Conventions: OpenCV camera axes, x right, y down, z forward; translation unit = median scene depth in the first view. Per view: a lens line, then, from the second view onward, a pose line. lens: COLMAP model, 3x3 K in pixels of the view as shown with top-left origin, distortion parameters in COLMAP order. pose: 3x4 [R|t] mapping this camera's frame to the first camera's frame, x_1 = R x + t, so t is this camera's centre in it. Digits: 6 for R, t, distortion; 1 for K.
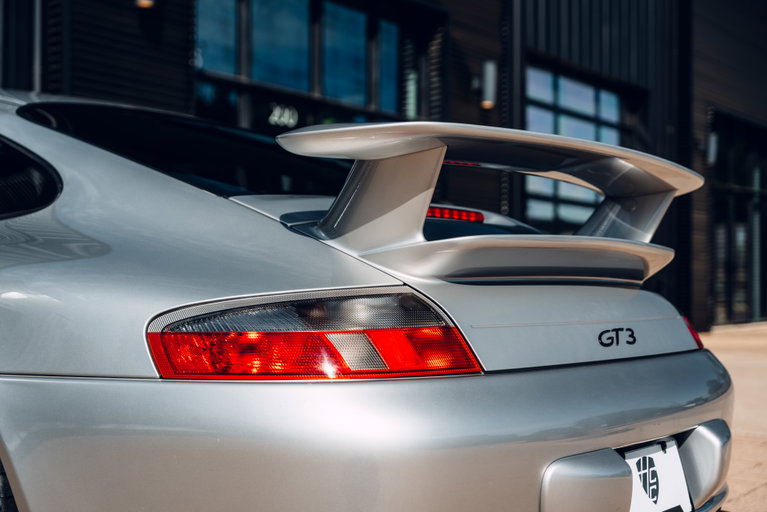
lens RADIAL K [[1033.2, 0, 383.5], [0, 1033.2, 256.0], [0, 0, 1]] dist [0.072735, -0.006841]
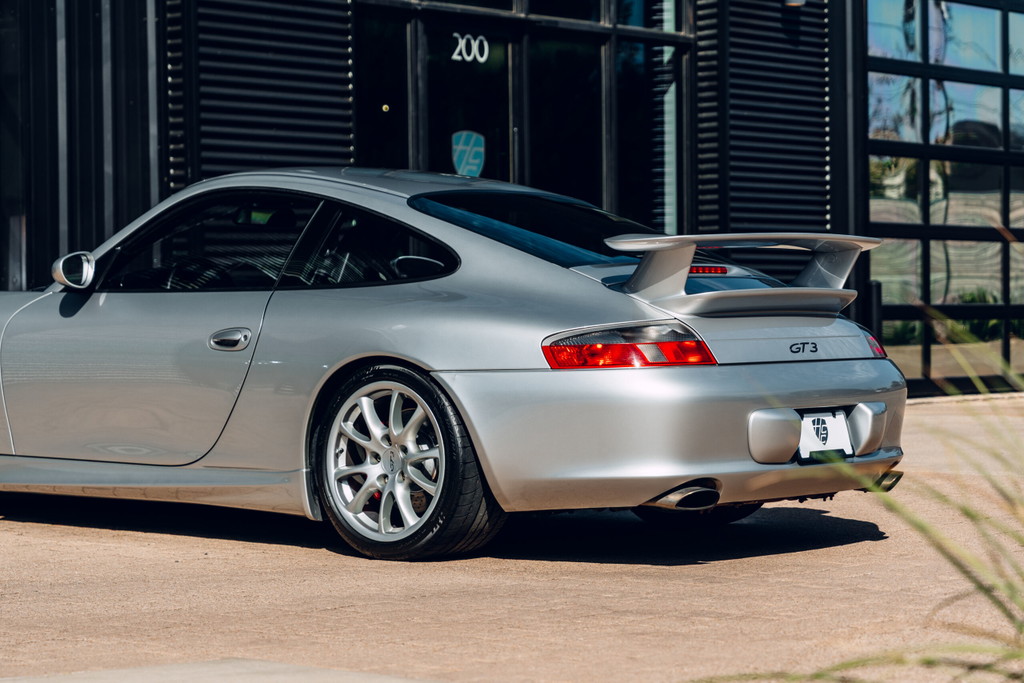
lens RADIAL K [[2093.8, 0, 512.0], [0, 2093.8, 341.5], [0, 0, 1]] dist [-0.311119, 0.048138]
pose [[0.998403, -0.018158, -0.053491, -0.070610], [0.020292, 0.999009, 0.039619, -0.084212], [0.052718, -0.040642, 0.997782, -2.712786]]
